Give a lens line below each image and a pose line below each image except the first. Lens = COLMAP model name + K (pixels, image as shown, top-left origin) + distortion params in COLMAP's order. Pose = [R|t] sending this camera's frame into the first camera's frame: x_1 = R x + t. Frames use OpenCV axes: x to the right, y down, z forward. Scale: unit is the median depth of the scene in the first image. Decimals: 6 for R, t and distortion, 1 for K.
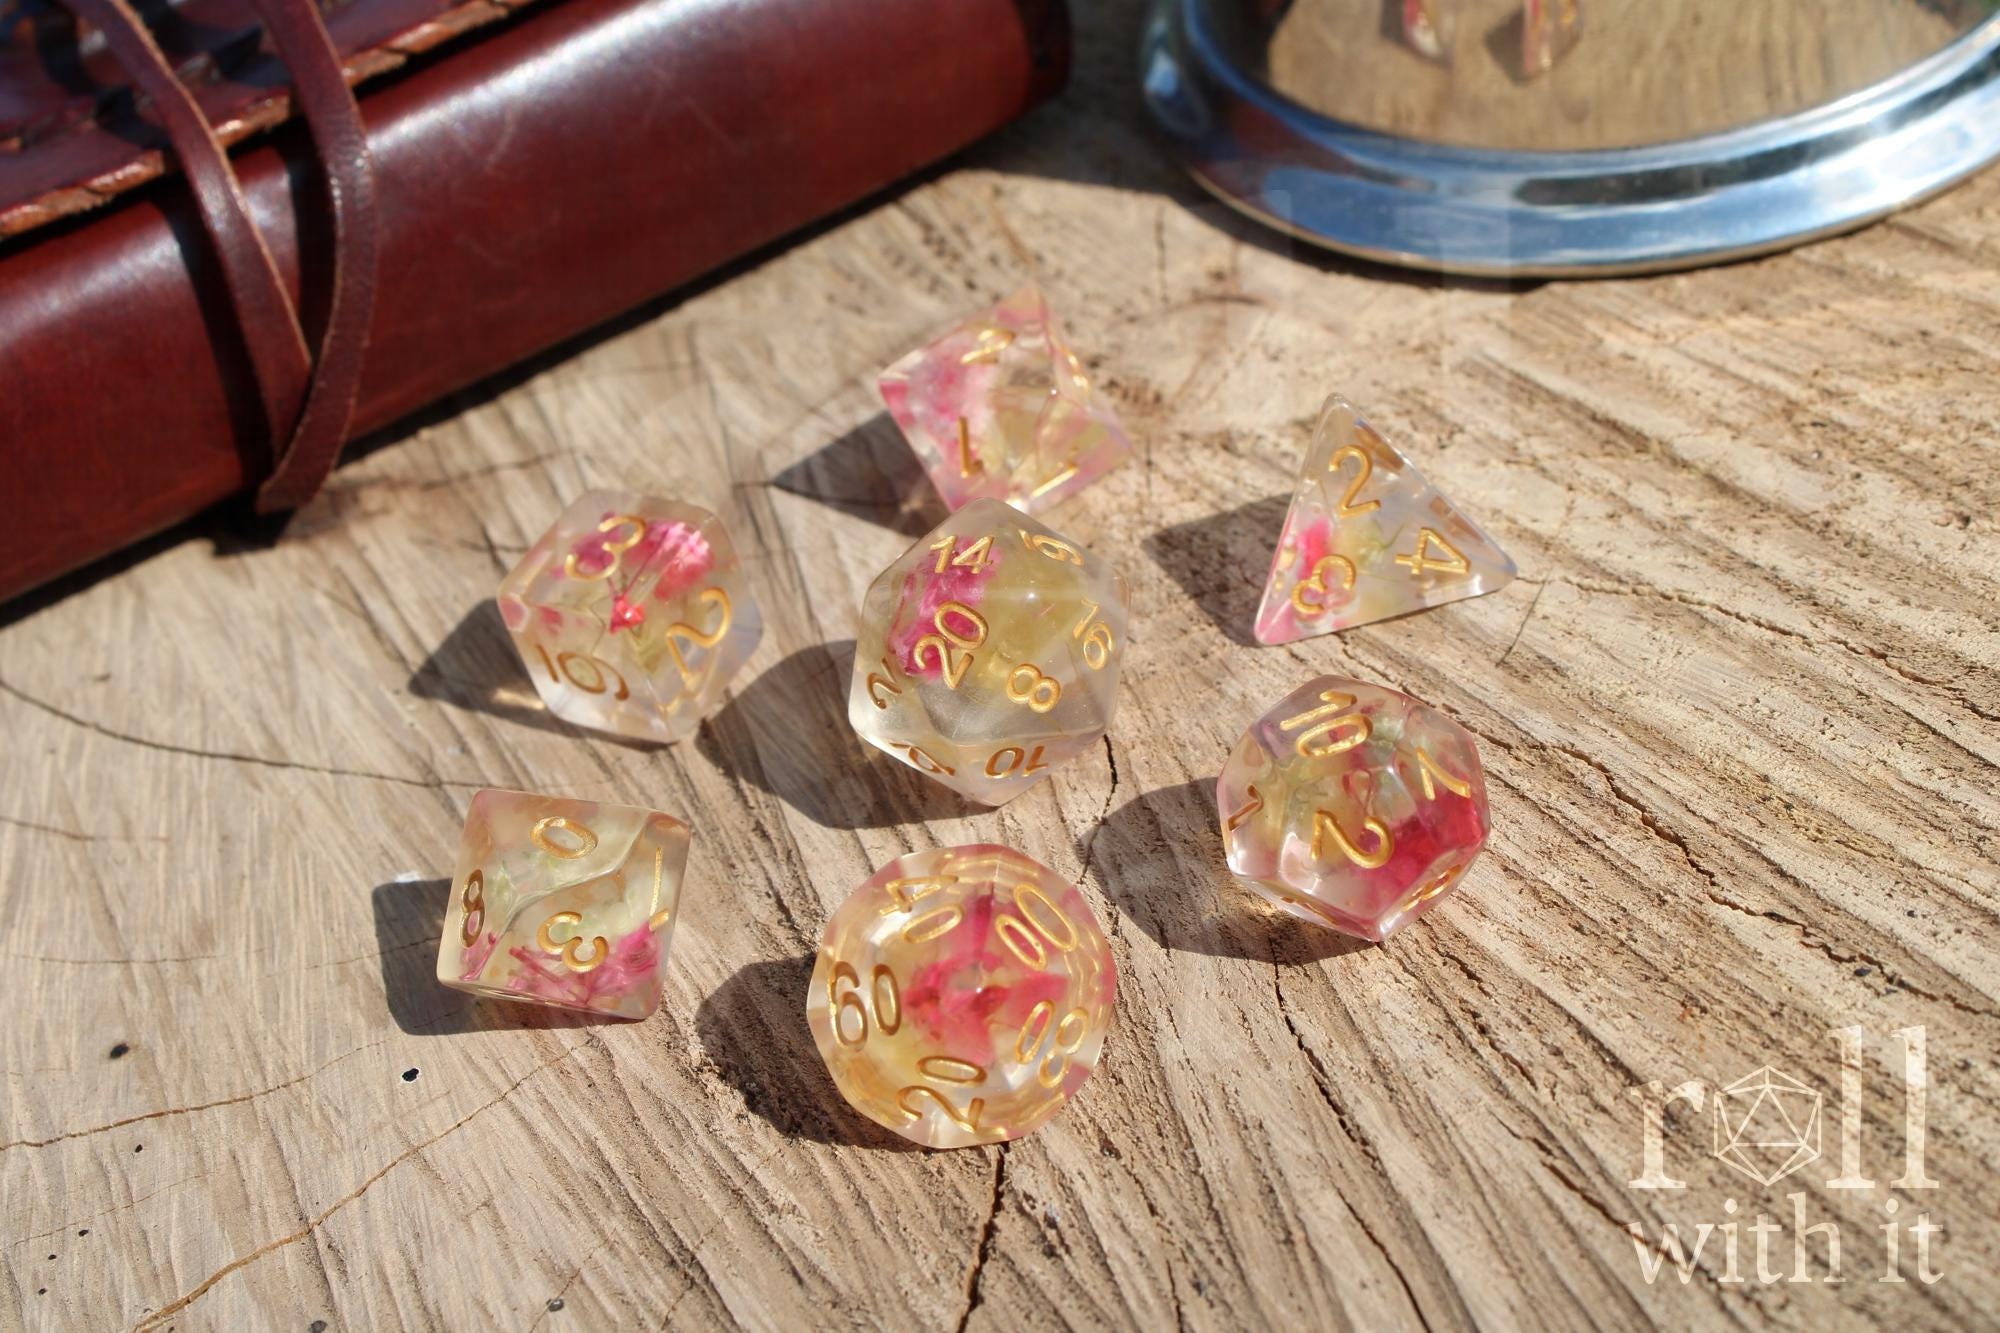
lens RADIAL K [[3450.5, 0, 998.1], [0, 3450.5, 668.0], [0, 0, 1]] dist [-0.014982, -0.141230]
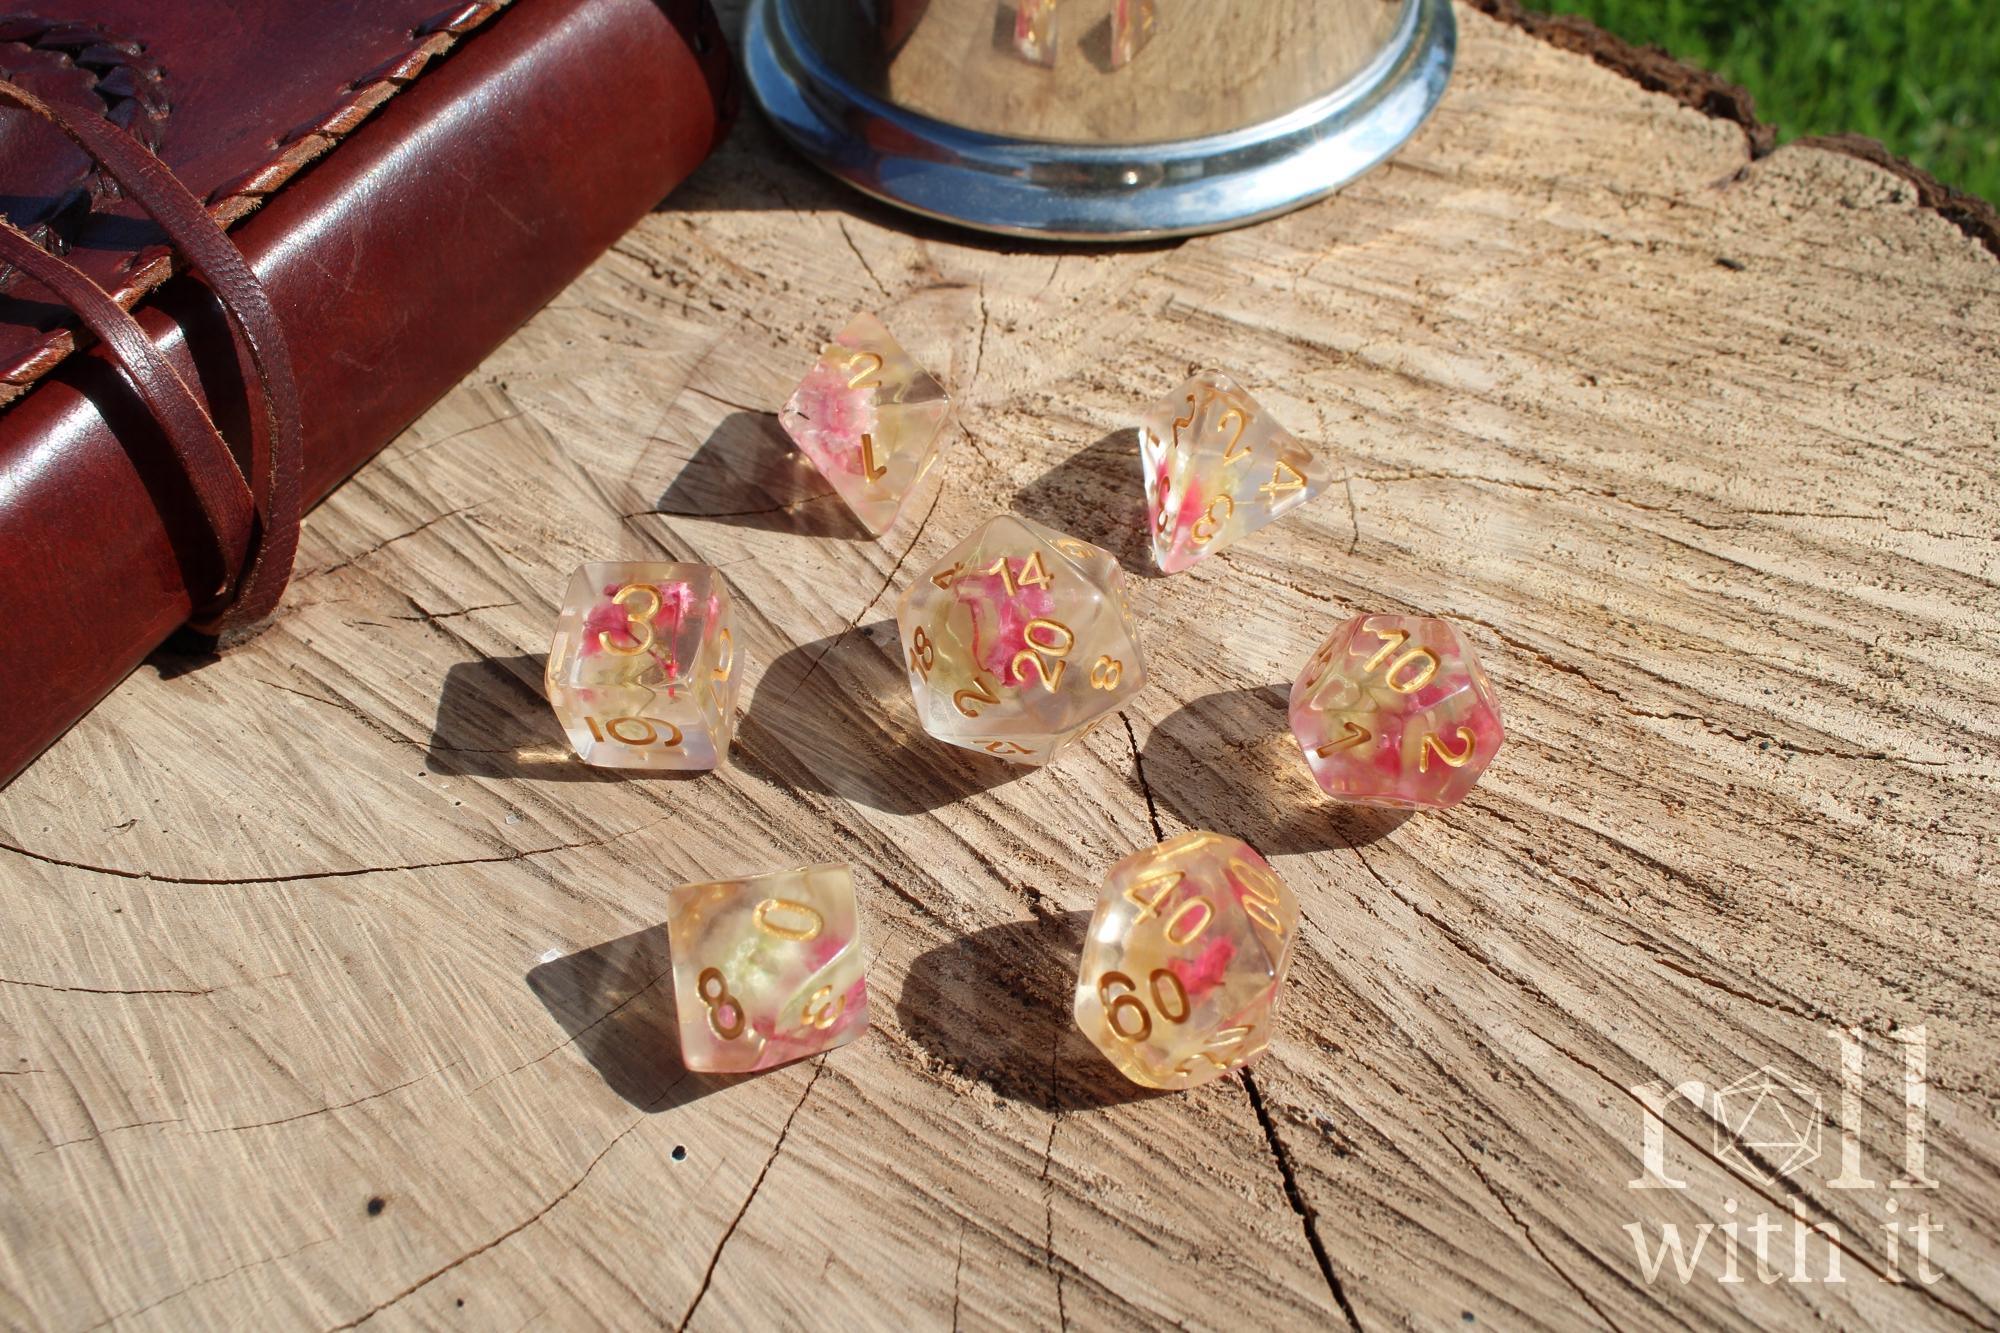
lens RADIAL K [[1871.5, 0, 990.3], [0, 1871.5, 665.4], [0, 0, 1]] dist [-0.144689, 0.018524]
pose [[0.882783, -0.247905, 0.399046, -0.287024], [0.179230, 0.962909, 0.201702, -0.136472], [-0.434247, -0.106538, 0.894471, 0.459653]]
